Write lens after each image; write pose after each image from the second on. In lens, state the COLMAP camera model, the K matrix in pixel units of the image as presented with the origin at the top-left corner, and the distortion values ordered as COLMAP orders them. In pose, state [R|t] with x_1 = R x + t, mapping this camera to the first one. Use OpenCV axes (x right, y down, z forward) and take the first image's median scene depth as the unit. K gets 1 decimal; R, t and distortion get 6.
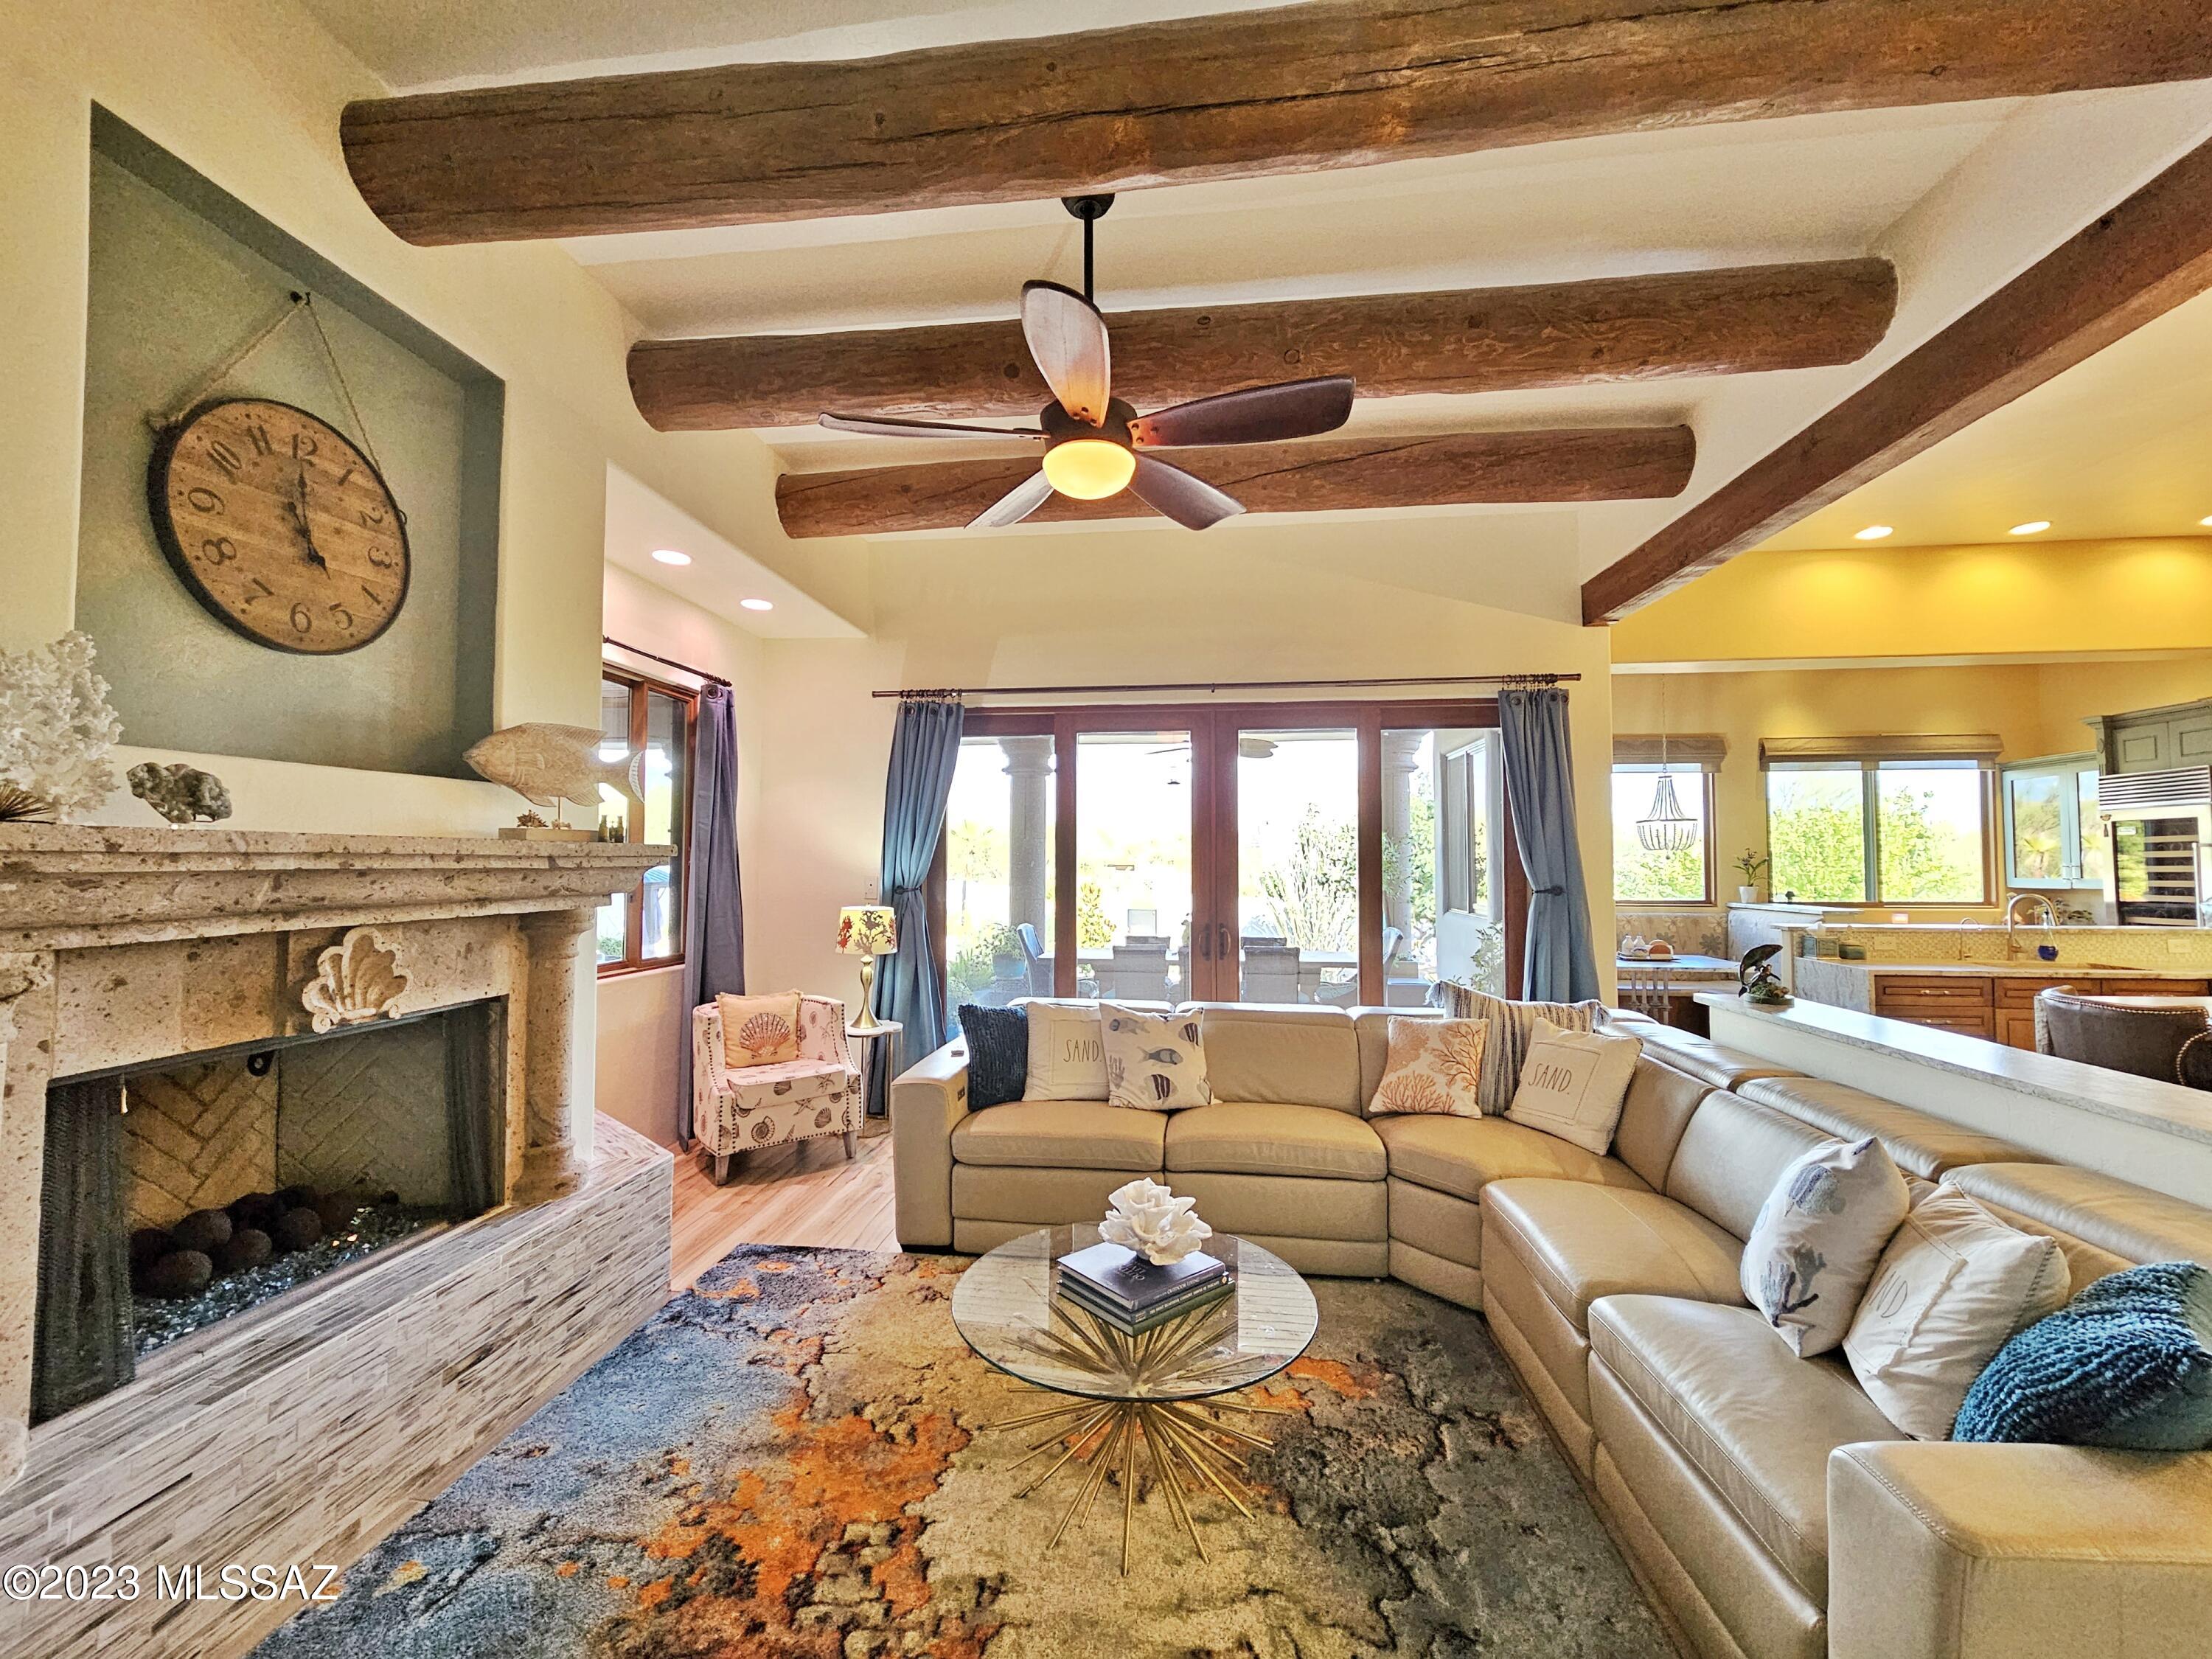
lens RADIAL K [[904.1, 0, 1097.1], [0, 904.1, 826.0], [0, 0, 1]] dist [-0.001493, -0.000247]
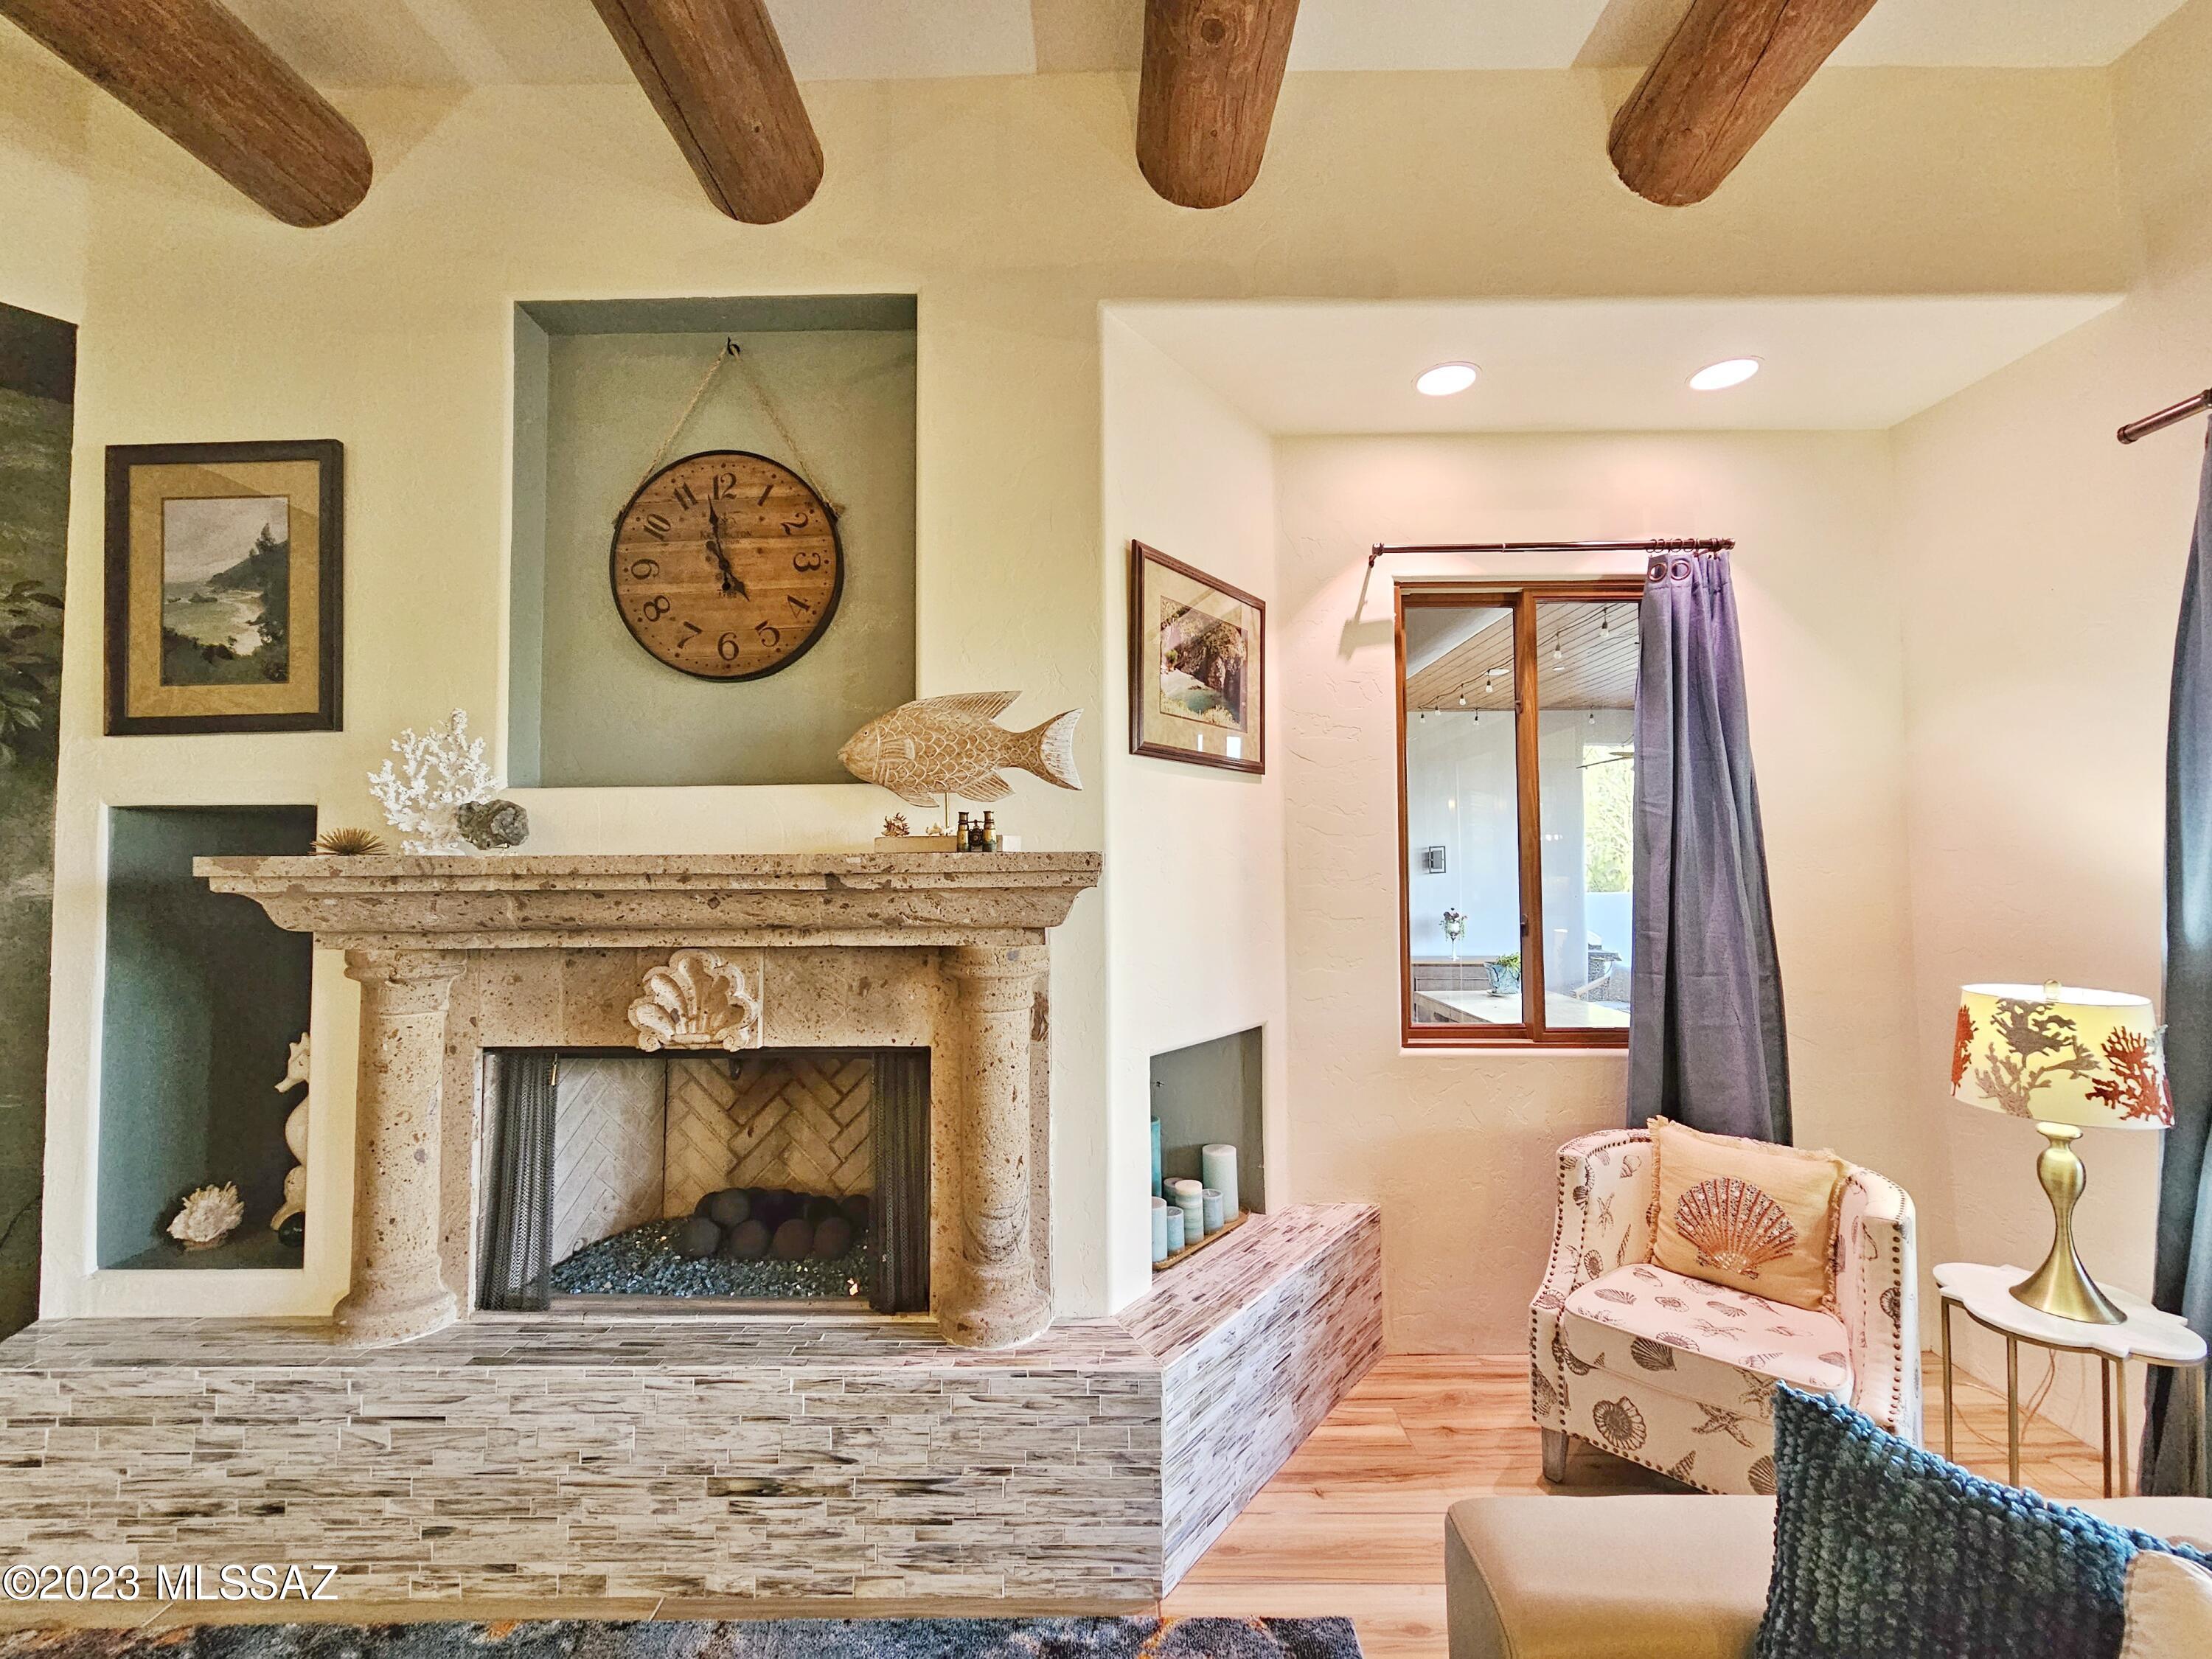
lens RADIAL K [[904.1, 0, 1102.5], [0, 904.1, 830.5], [0, 0, 1]] dist [-0.001493, -0.000247]
pose [[0.108004, -0.044397, -0.993159, 0.181162], [0.045898, 0.998160, -0.039630, 0.040198], [0.993090, -0.041304, 0.109843, 1.218398]]
